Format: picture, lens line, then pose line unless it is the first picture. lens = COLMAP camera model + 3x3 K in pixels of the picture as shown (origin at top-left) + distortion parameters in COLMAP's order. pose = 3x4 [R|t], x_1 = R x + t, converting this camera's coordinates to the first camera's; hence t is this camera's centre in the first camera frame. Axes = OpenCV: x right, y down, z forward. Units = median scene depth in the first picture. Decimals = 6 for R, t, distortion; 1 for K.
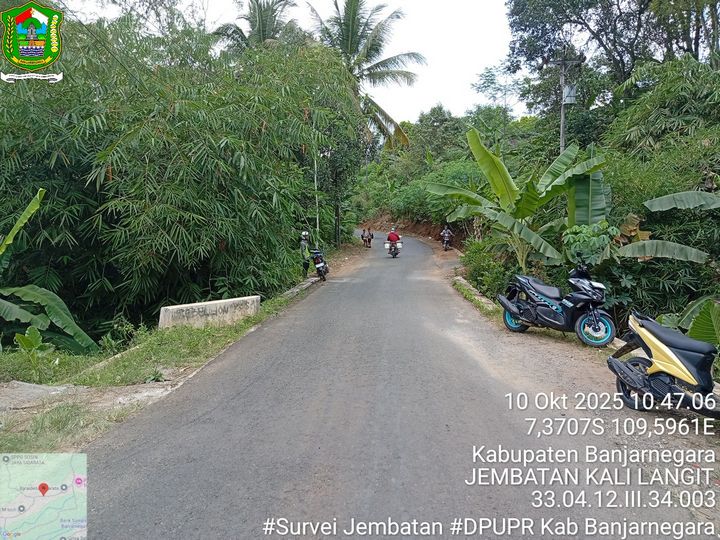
lens RADIAL K [[543.2, 0, 360.0], [0, 543.2, 270.0], [0, 0, 1]] dist [0.056859, -0.154386]
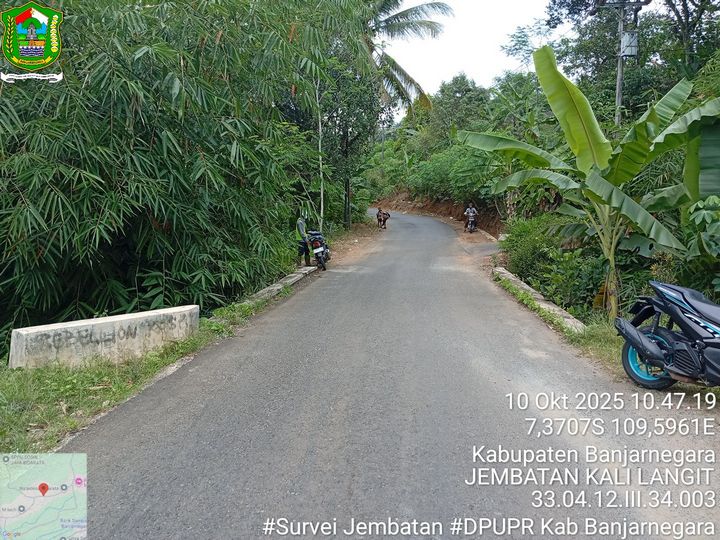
lens RADIAL K [[535.7, 0, 343.0], [0, 535.7, 278.8], [0, 0, 1]] dist [-0.002946, -0.003060]
pose [[0.998141, 0.014330, -0.059238, 0.005698], [-0.011150, 0.998497, 0.053655, -0.007295], [0.059918, -0.052894, 0.996801, 0.179108]]
